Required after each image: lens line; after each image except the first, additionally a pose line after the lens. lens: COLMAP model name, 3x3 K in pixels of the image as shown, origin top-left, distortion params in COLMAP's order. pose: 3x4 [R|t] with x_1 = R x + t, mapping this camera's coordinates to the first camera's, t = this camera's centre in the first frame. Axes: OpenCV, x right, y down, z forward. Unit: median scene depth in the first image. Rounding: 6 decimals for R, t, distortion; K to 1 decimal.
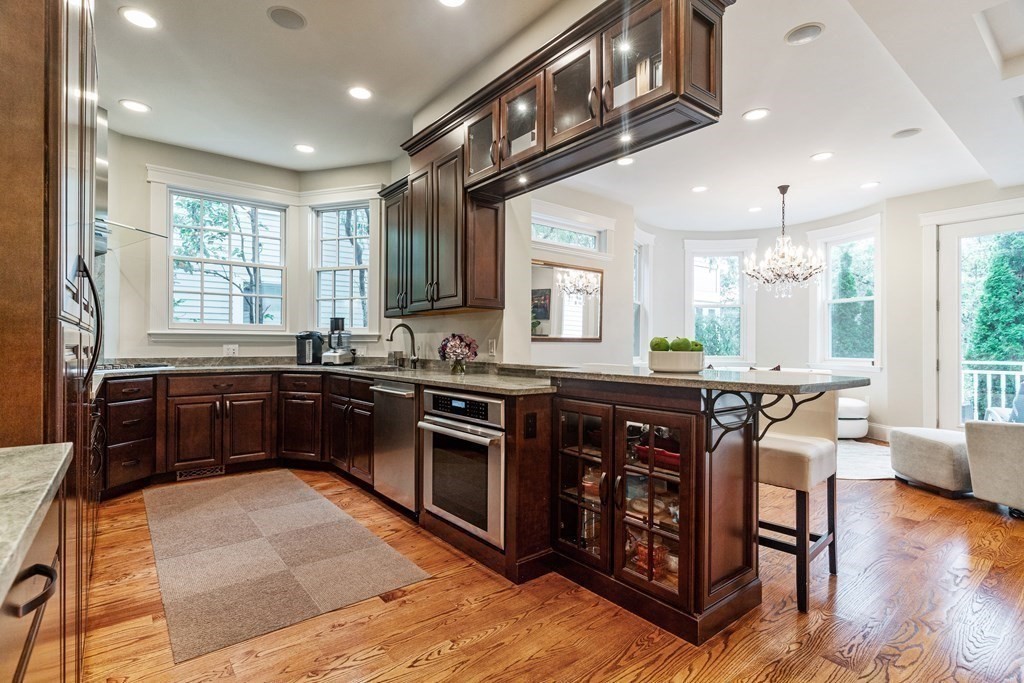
lens RADIAL K [[492.6, 0, 511.6], [0, 492.6, 336.5], [0, 0, 1]] dist [0.003559, 0.000454]
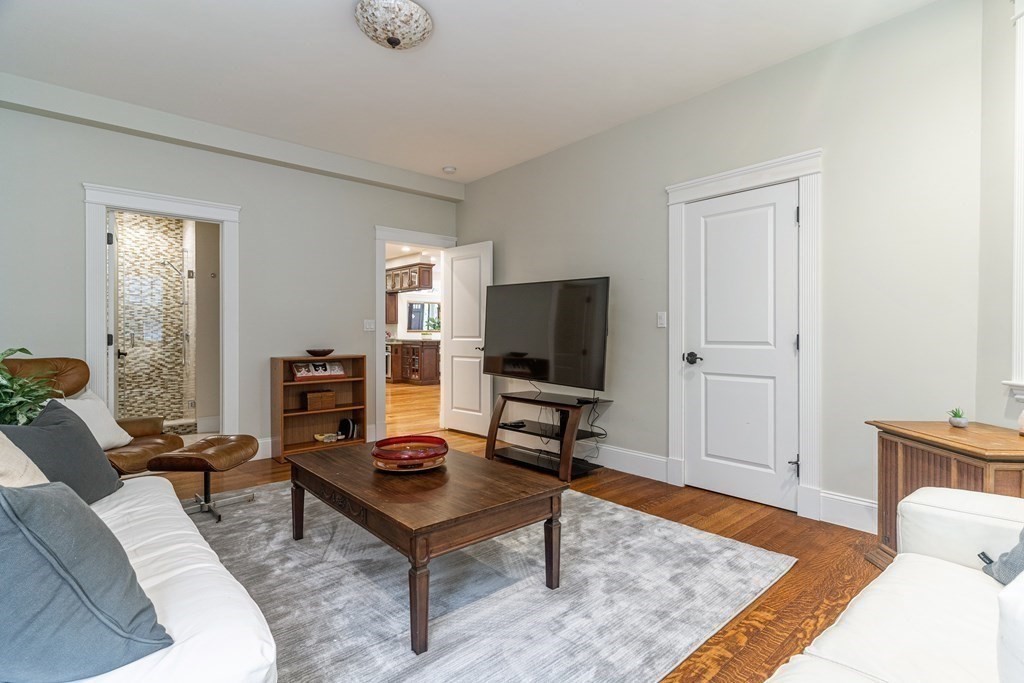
lens RADIAL K [[492.6, 0, 511.6], [0, 492.6, 336.5], [0, 0, 1]] dist [0.003559, 0.000454]
pose [[0.998670, -0.001987, 0.051517, 0.623167], [0.001327, 0.999917, 0.012853, -0.008486], [-0.051539, -0.012768, 0.998589, -2.590311]]
